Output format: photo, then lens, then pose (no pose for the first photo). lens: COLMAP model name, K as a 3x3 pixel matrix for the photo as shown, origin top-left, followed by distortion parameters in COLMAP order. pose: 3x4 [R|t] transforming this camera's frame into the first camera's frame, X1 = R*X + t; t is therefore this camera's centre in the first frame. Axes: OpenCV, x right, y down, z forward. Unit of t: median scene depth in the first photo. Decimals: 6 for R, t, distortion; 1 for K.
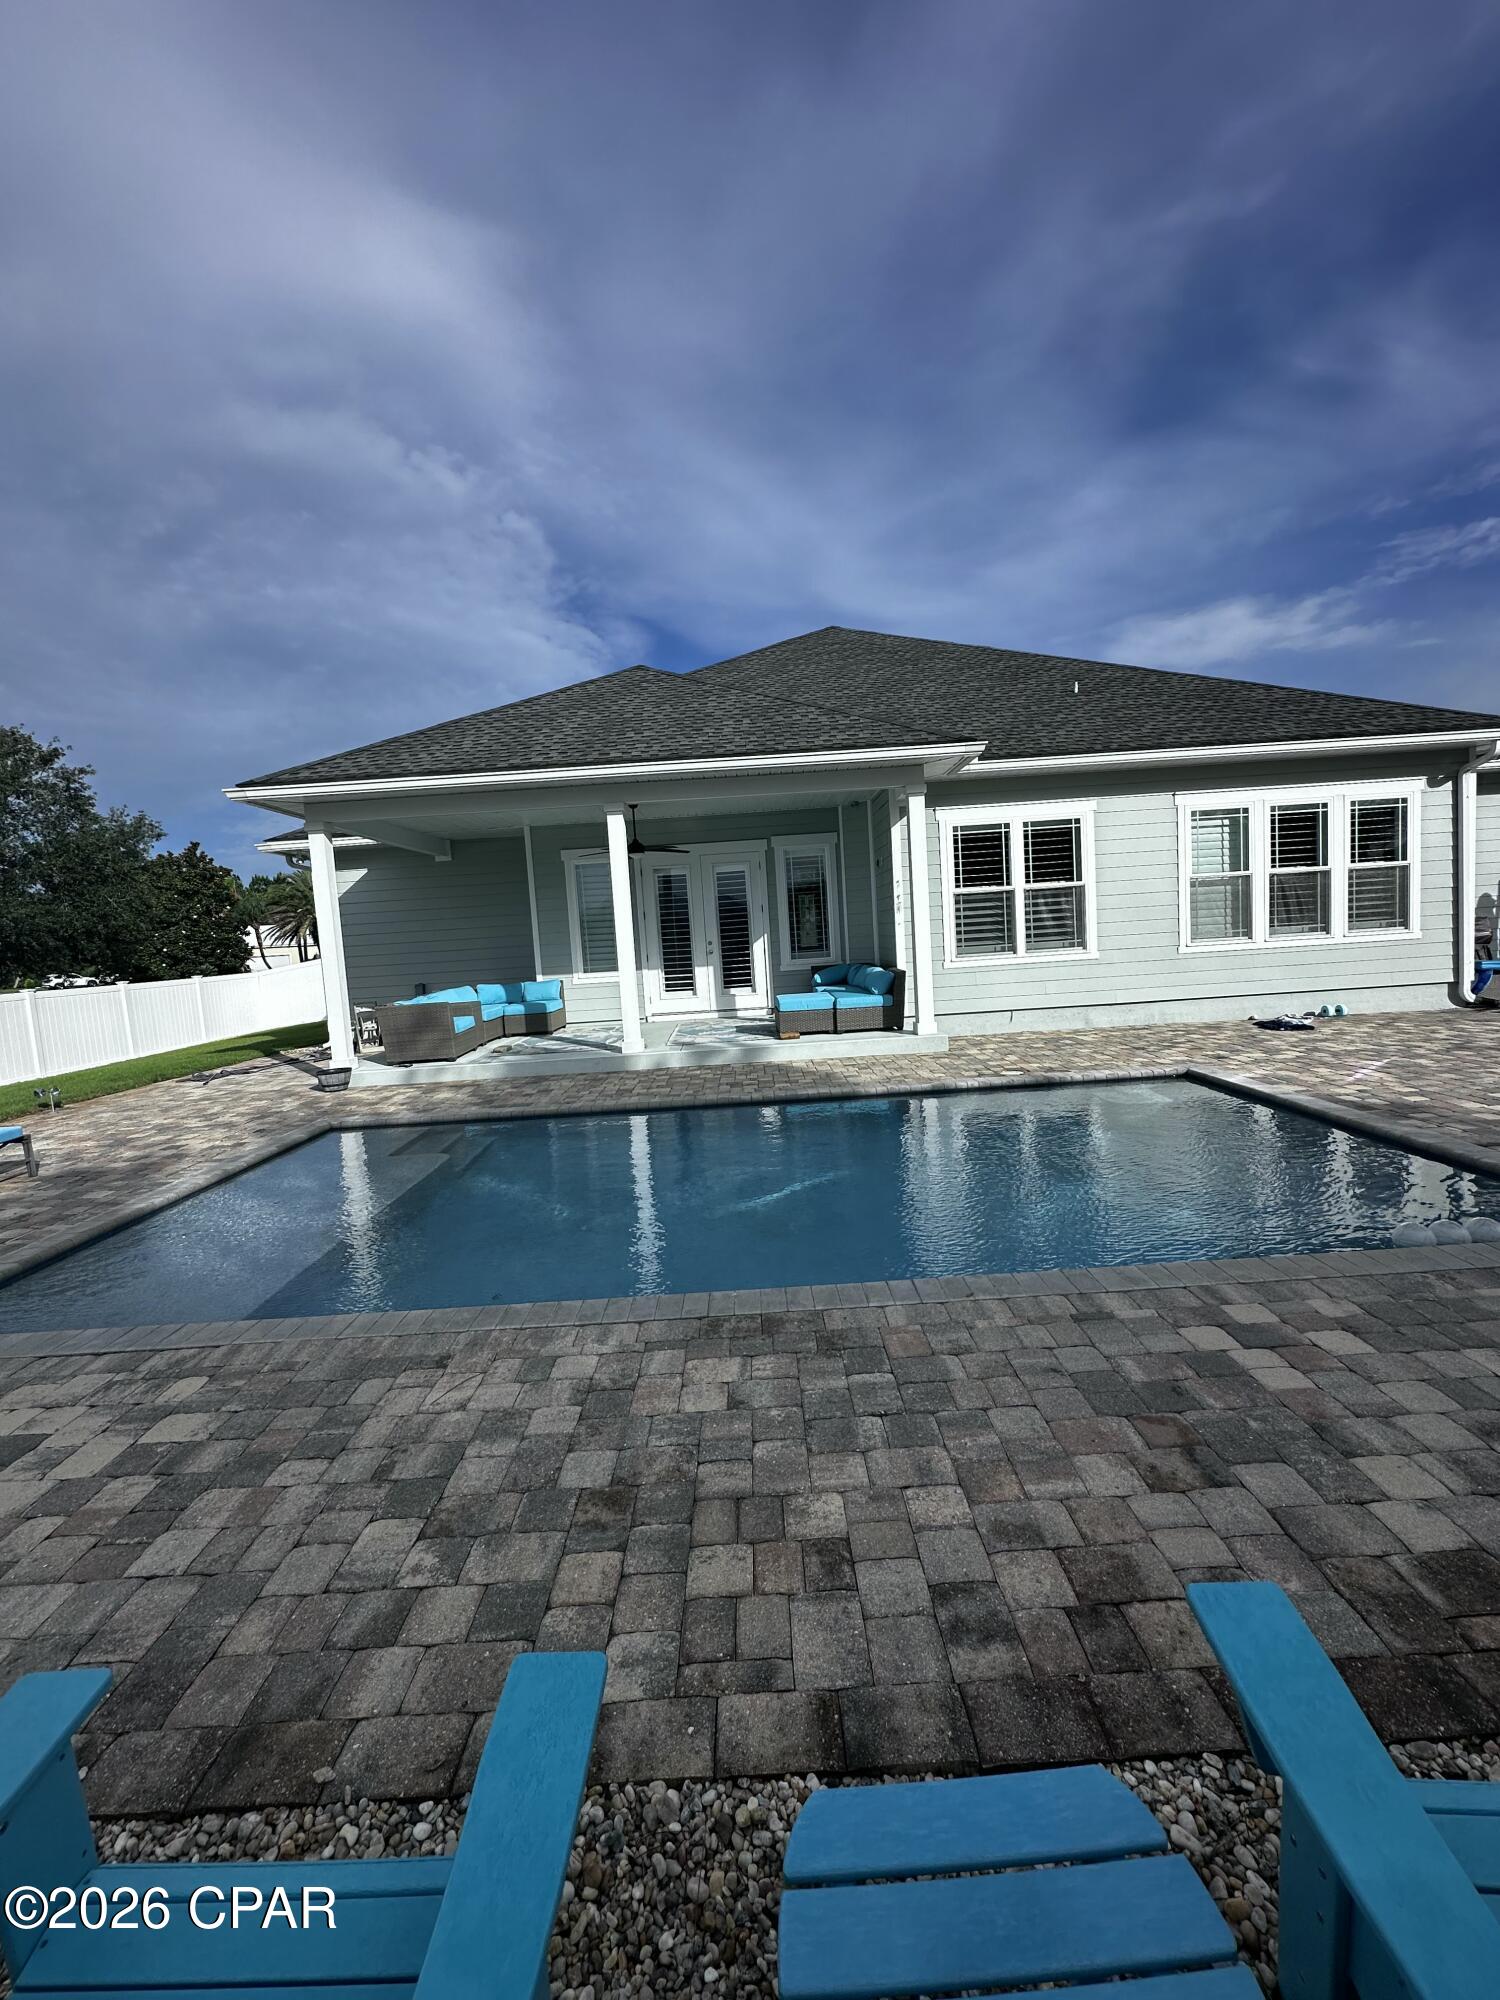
lens RADIAL K [[804.0, 0, 750.0], [0, 804.0, 1000.0], [0, 0, 1]] dist [-0.000209, -0.000007]
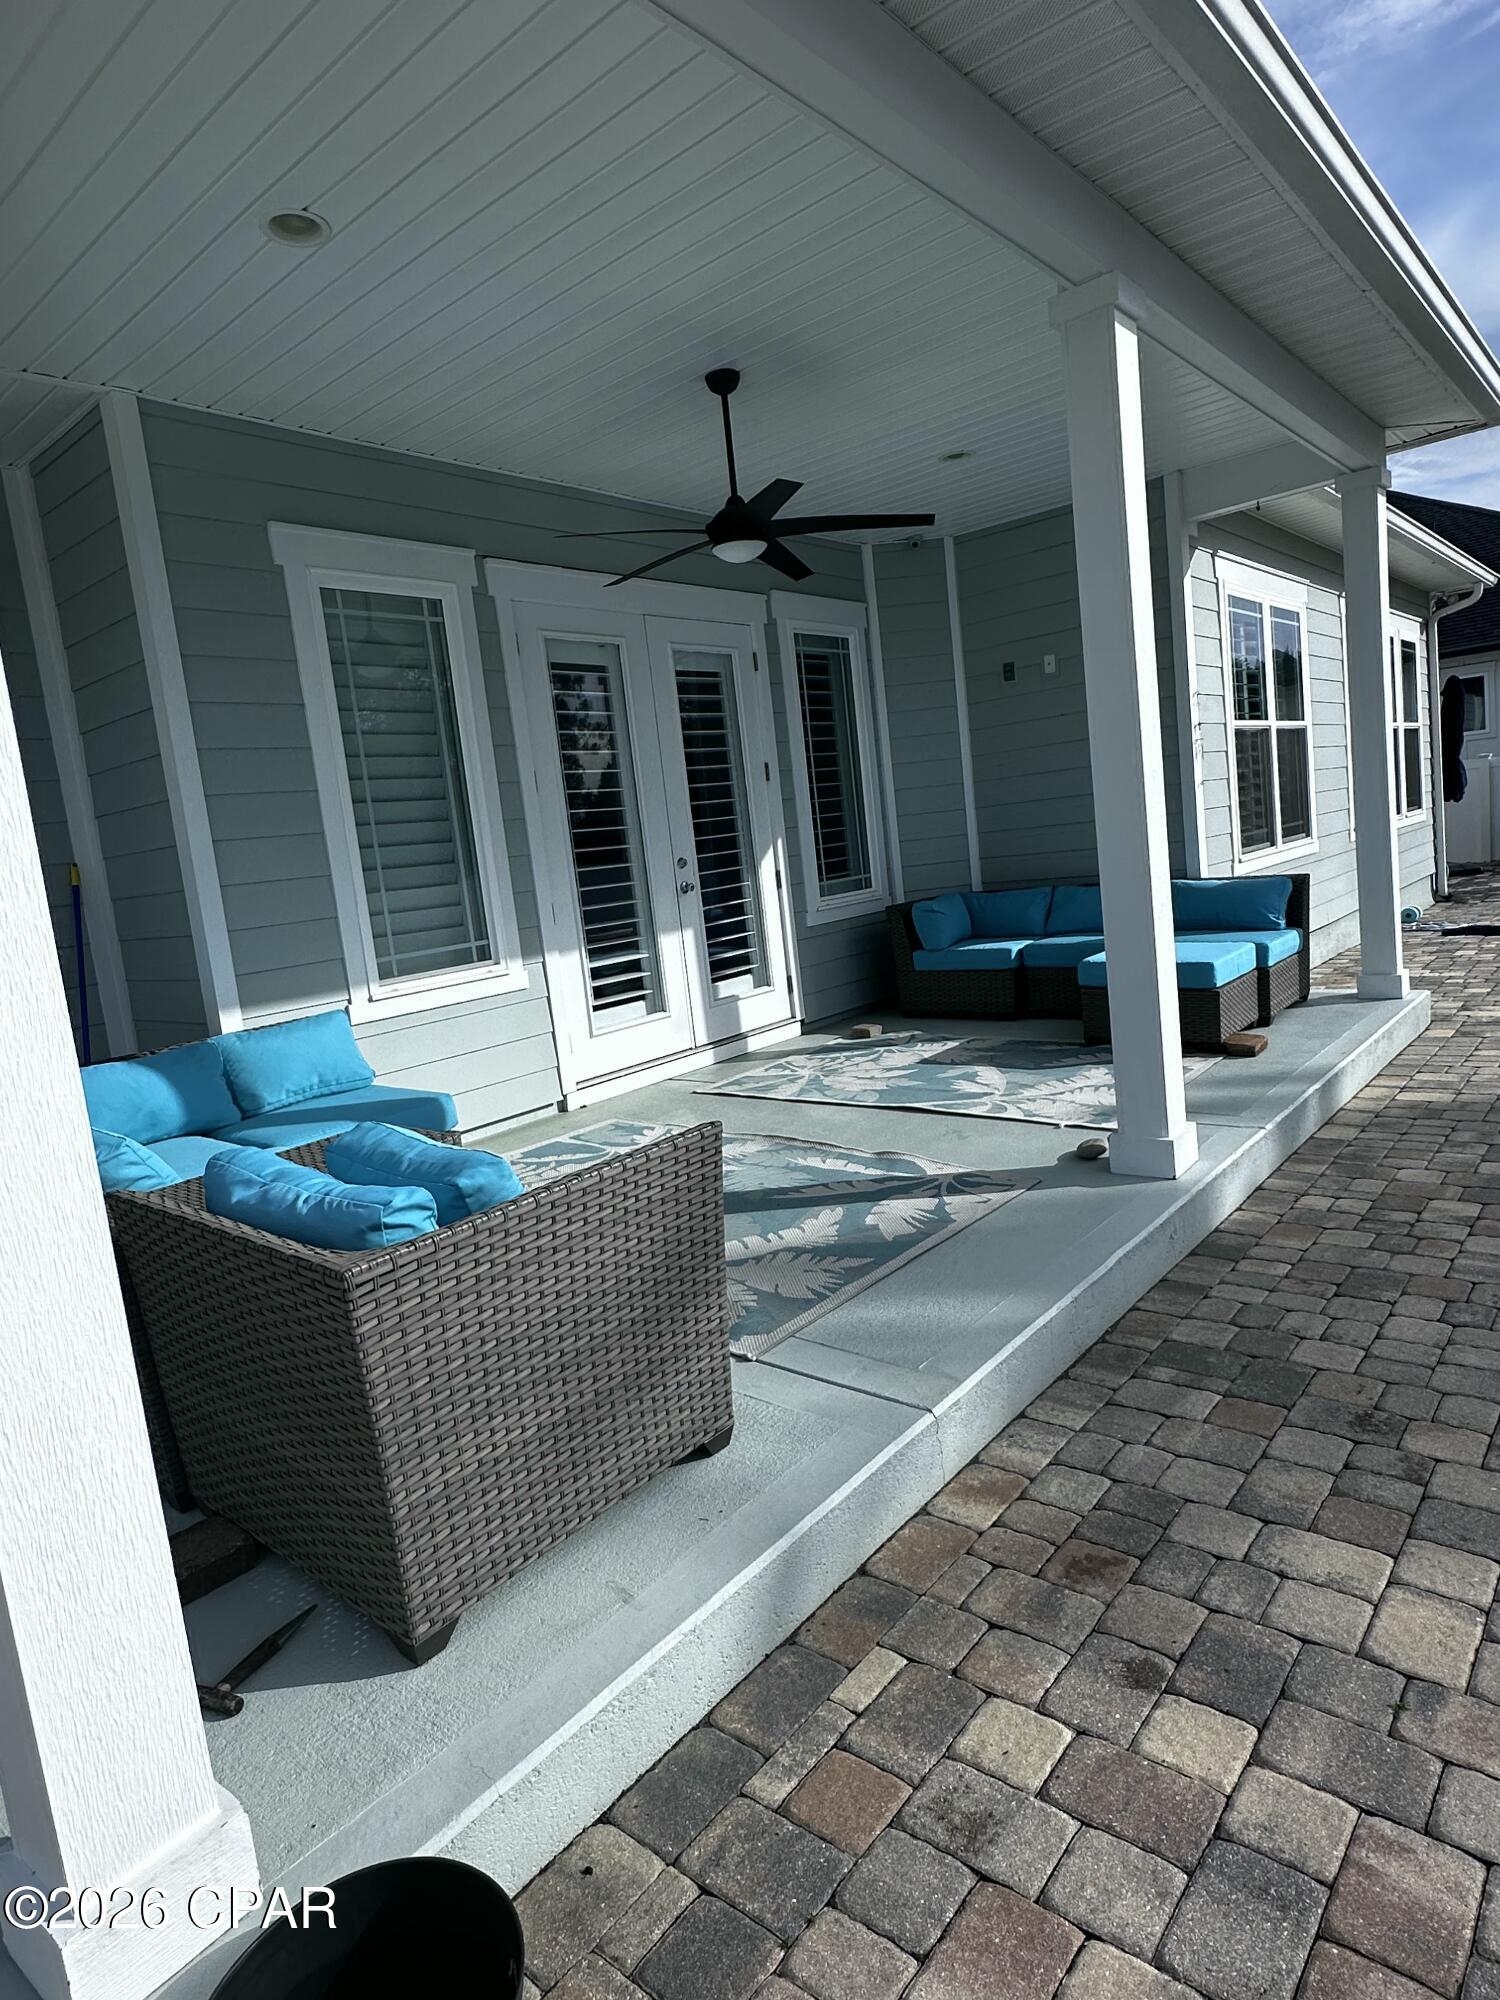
lens RADIAL K [[1159.5, 0, 750.0], [0, 1159.5, 1000.0], [0, 0, 1]] dist [0.001313, 0.000089]
pose [[0.650307, -0.118612, 0.750355, -0.430917], [0.141250, 0.989391, 0.033981, -0.022972], [-0.746425, 0.083890, 0.660161, 0.630108]]
